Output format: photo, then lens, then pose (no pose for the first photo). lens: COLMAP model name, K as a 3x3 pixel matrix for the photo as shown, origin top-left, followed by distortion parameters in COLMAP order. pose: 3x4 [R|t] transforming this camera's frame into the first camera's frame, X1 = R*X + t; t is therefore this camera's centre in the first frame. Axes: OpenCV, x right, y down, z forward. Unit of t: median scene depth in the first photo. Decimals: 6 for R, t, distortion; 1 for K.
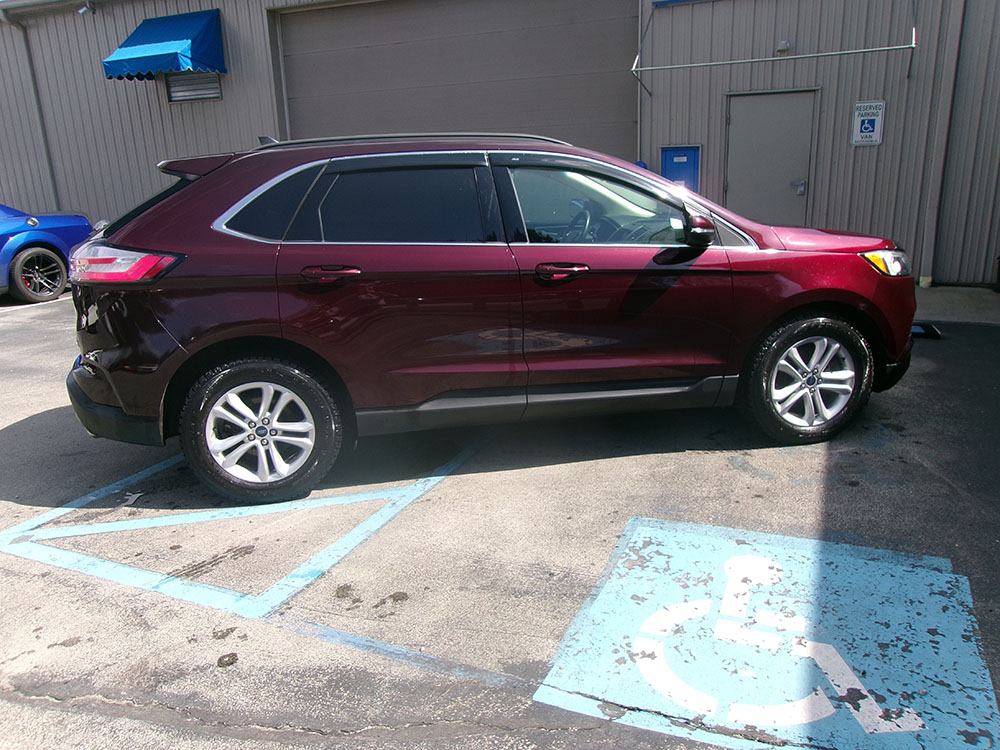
lens RADIAL K [[773.1, 0, 500.0], [0, 773.1, 375.0], [0, 0, 1]] dist [0.005172, 0.001464]
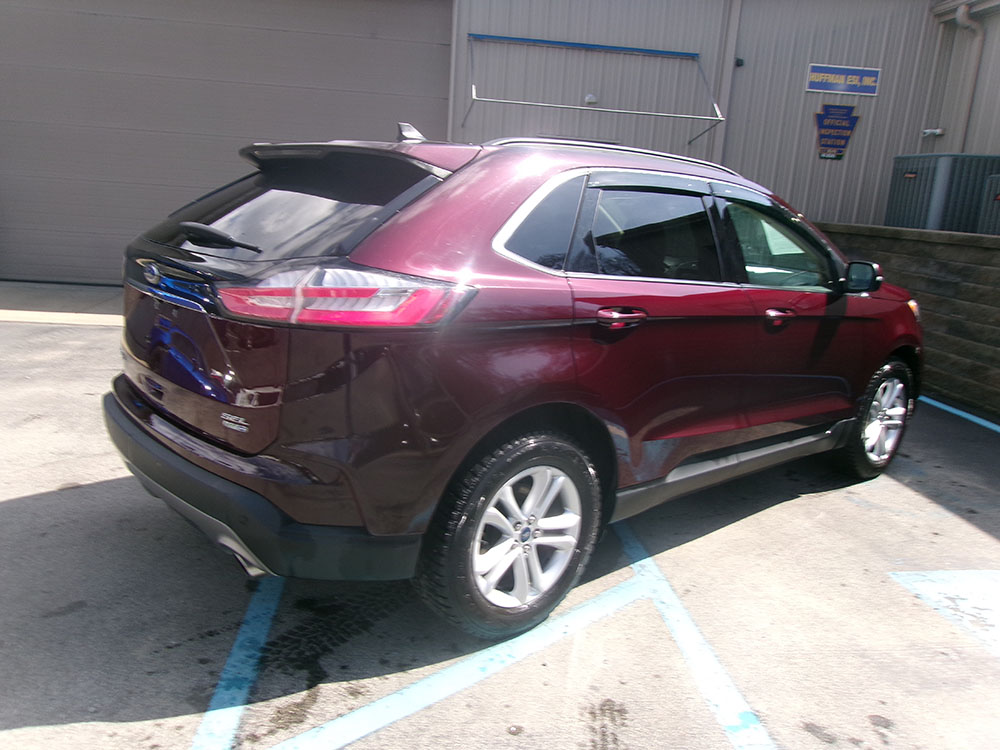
lens RADIAL K [[763.2, 0, 502.0], [0, 763.2, 389.6], [0, 0, 1]] dist [0.002708, 0.004548]
pose [[0.859525, -0.036147, 0.509814, -0.295596], [0.045833, 0.998928, -0.006447, -0.025065], [-0.509035, 0.028908, 0.860260, 0.172364]]
